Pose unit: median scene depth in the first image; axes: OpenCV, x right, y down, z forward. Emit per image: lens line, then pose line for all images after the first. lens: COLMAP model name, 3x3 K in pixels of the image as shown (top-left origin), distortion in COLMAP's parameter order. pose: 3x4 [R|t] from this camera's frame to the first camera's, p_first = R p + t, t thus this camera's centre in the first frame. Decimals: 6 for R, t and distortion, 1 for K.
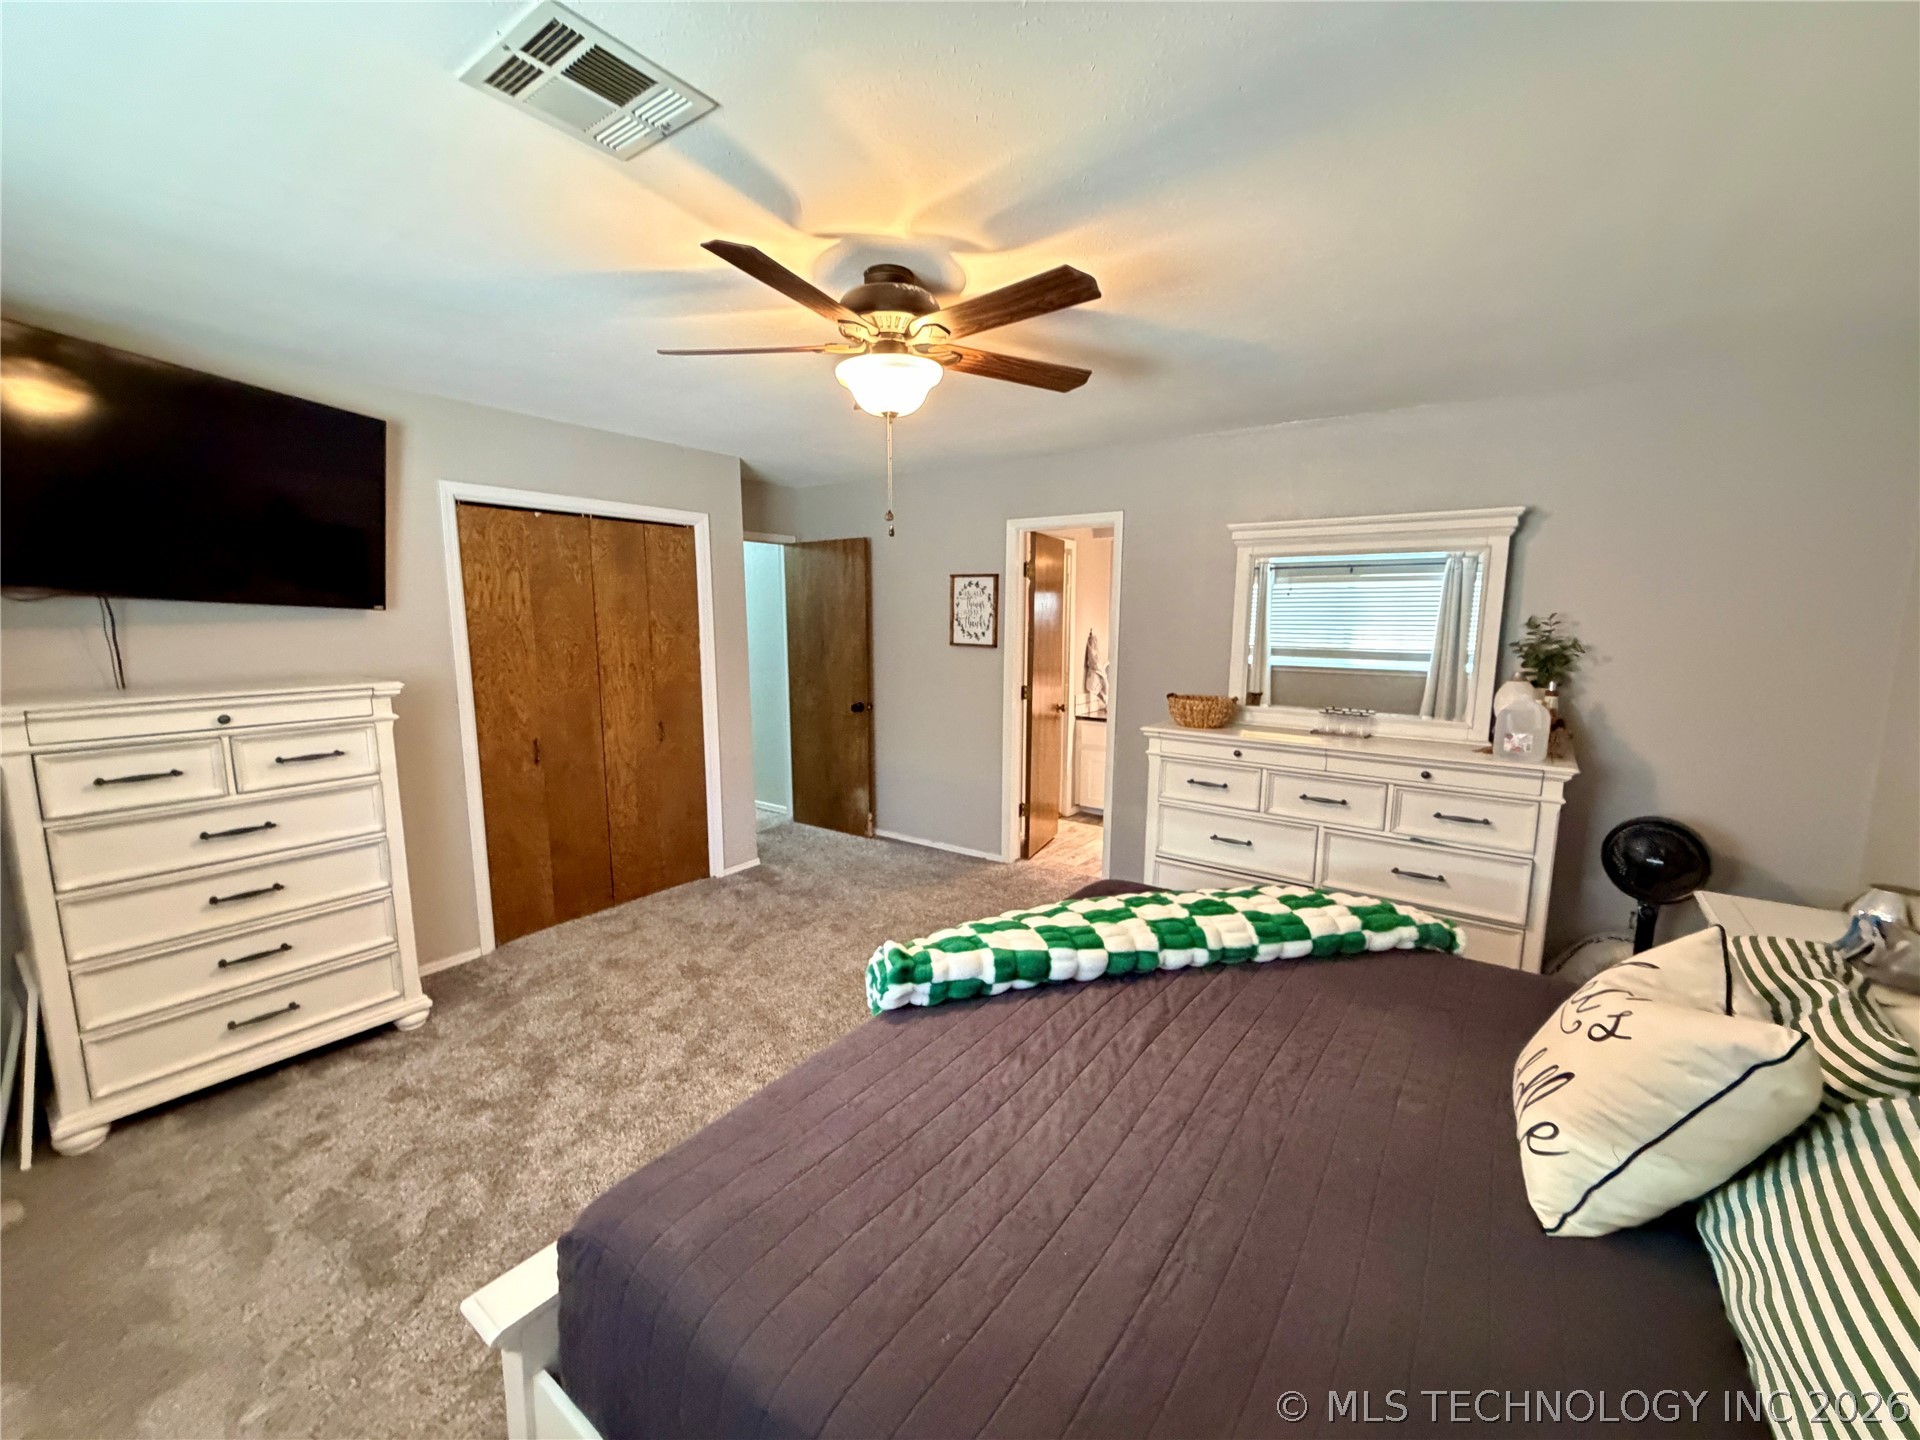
lens RADIAL K [[767.3, 0, 959.4], [0, 767.3, 720.4], [0, 0, 1]] dist [-0.001005, 0.000046]
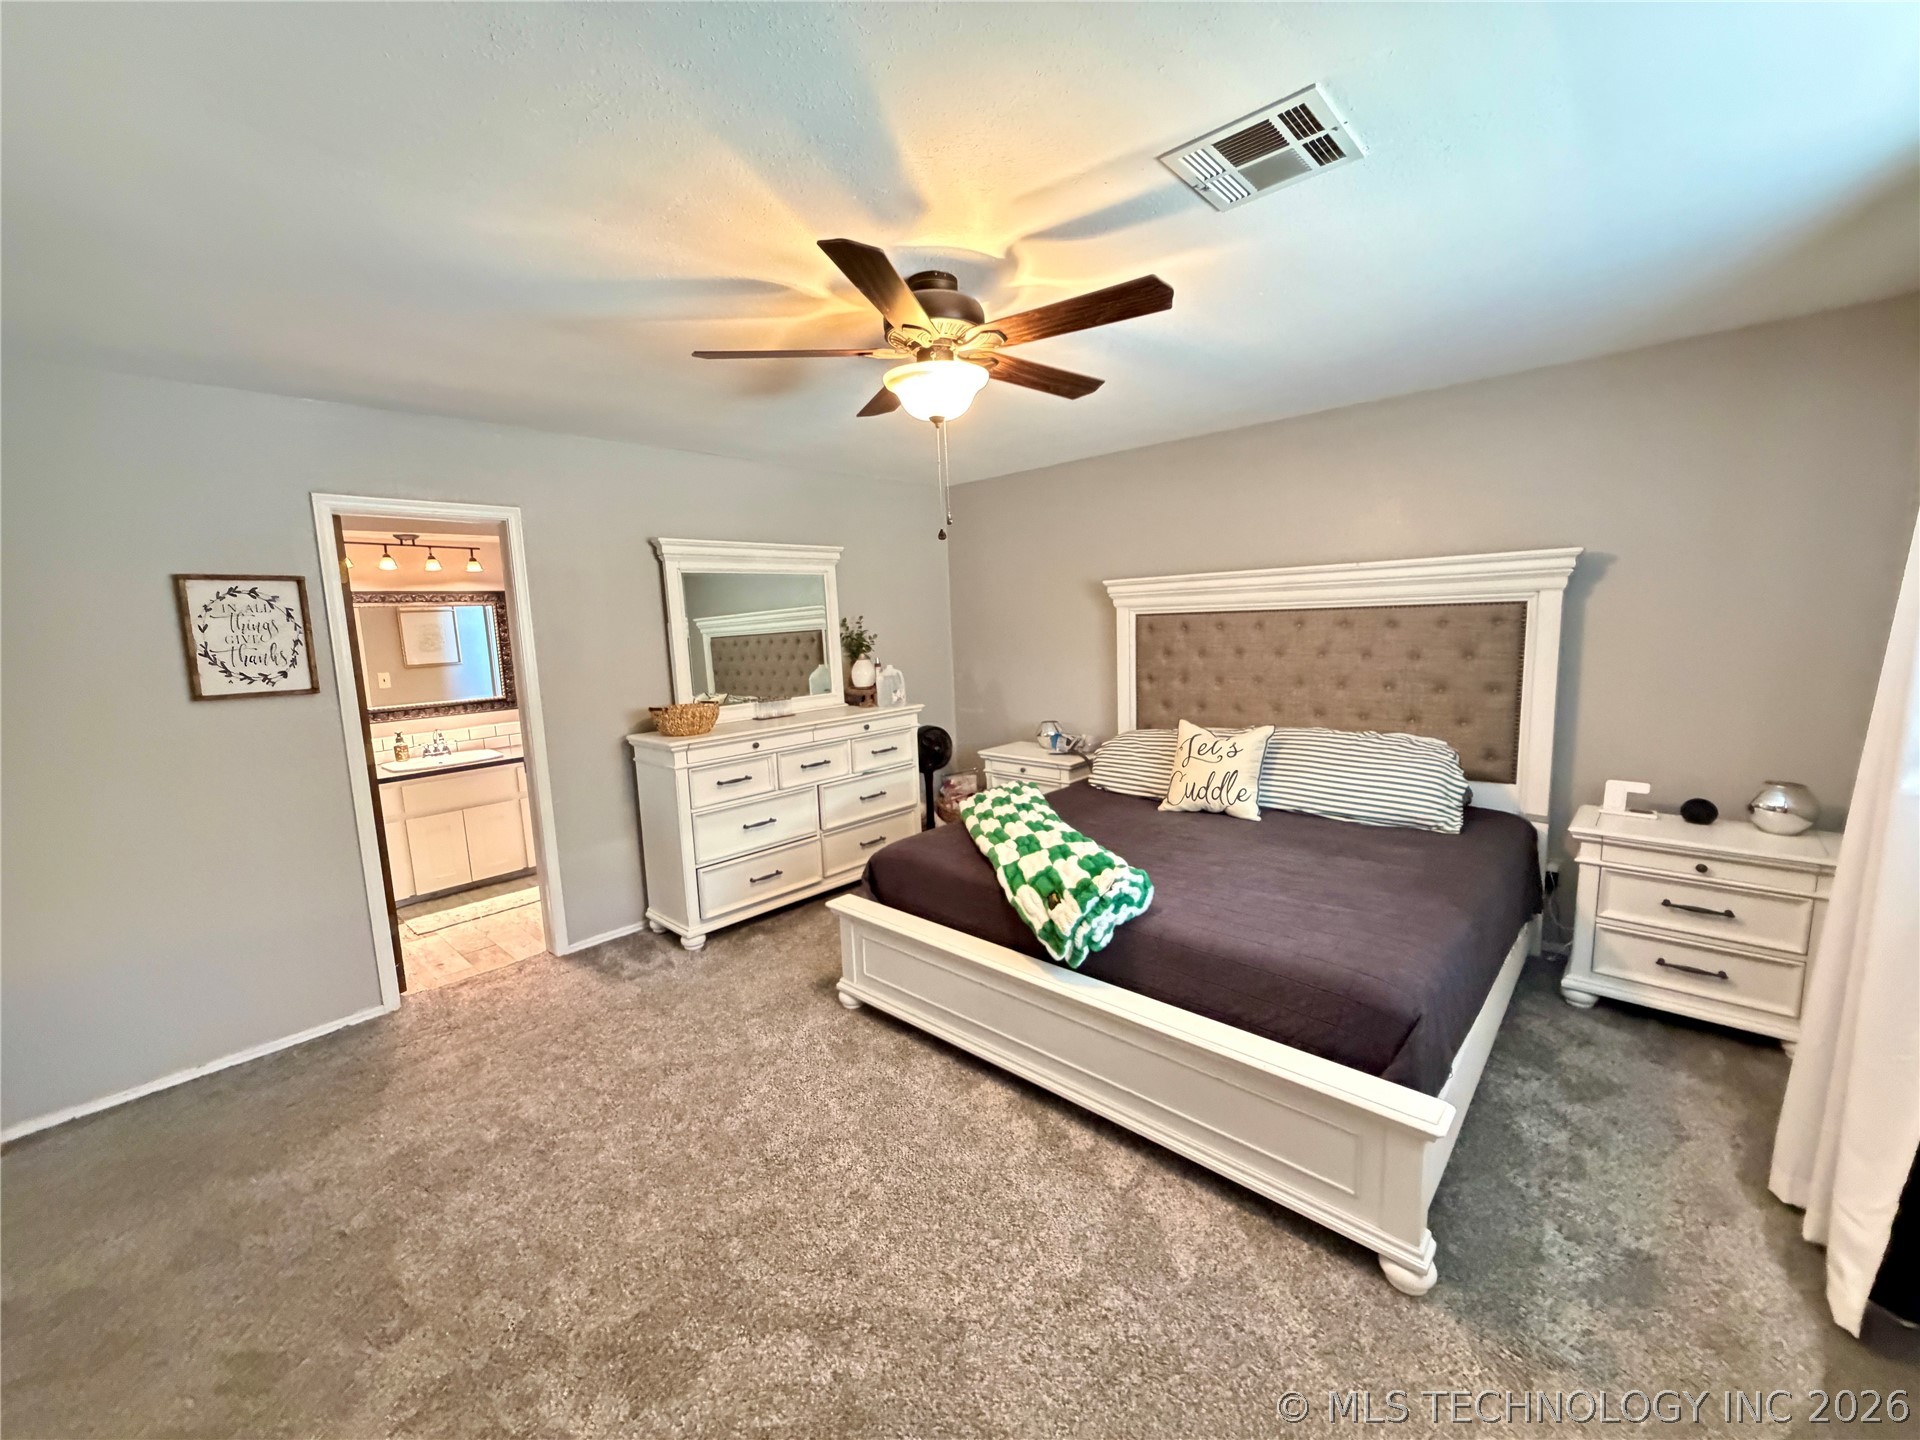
lens RADIAL K [[767.3, 0, 947.7], [0, 767.3, 718.3], [0, 0, 1]] dist [-0.001005, 0.000046]
pose [[0.122808, -0.143622, 0.981983, -0.624800], [0.175379, 0.977041, 0.120966, -0.073241], [-0.976811, 0.157364, 0.145176, 0.495215]]
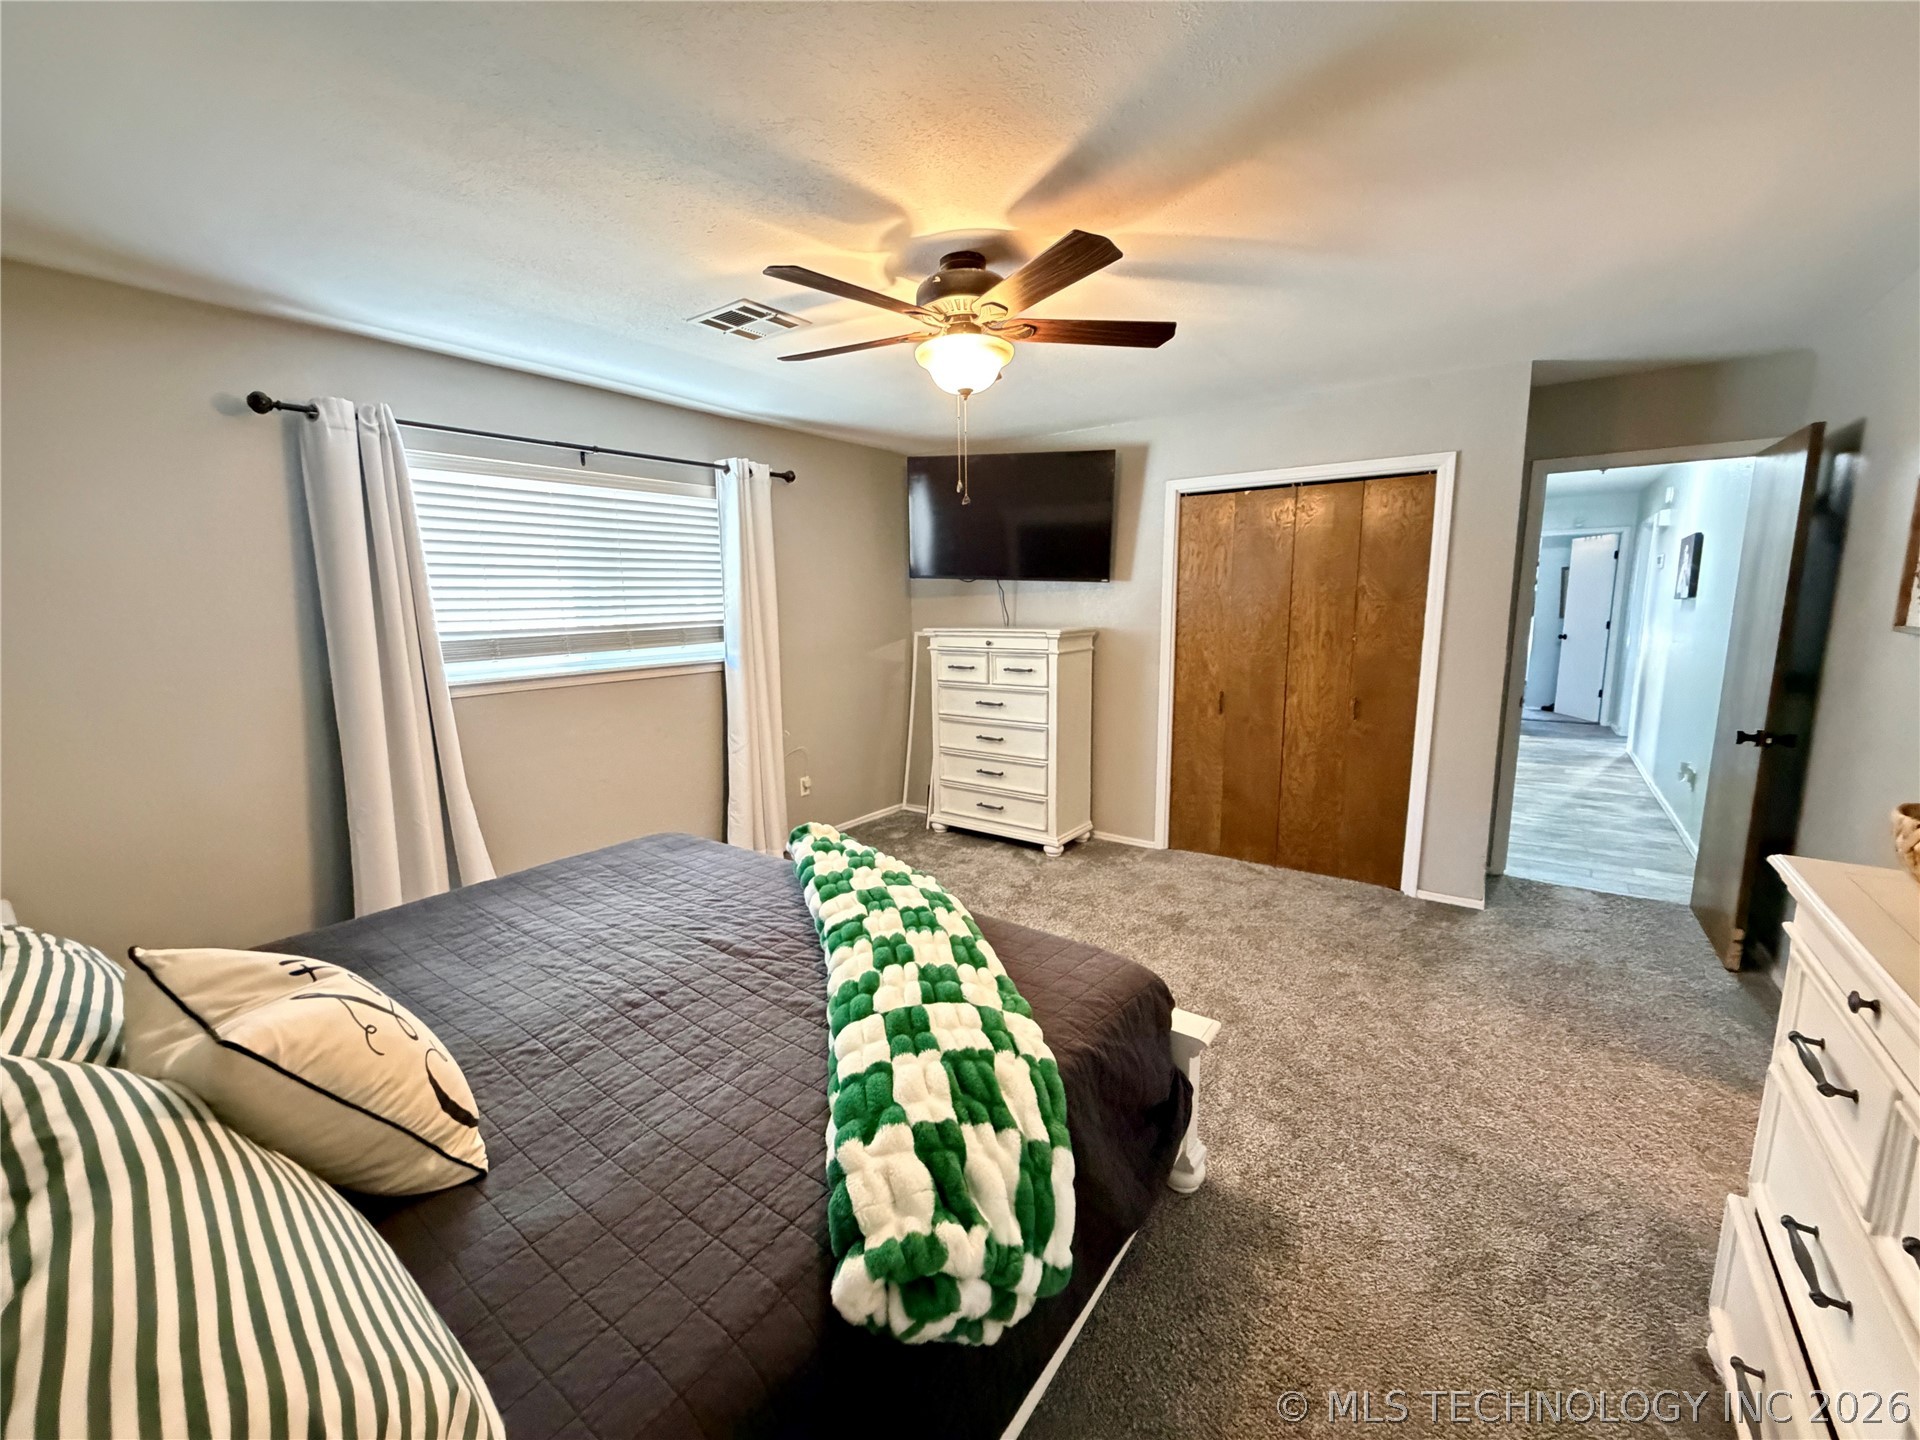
lens RADIAL K [[767.3, 0, 947.0], [0, 767.3, 722.5], [0, 0, 1]] dist [-0.001005, 0.000046]
pose [[-0.008062, 0.162704, -0.986642, 0.576172], [-0.122597, 0.979070, 0.162457, -0.064268], [0.992424, 0.122269, 0.012053, 0.559446]]
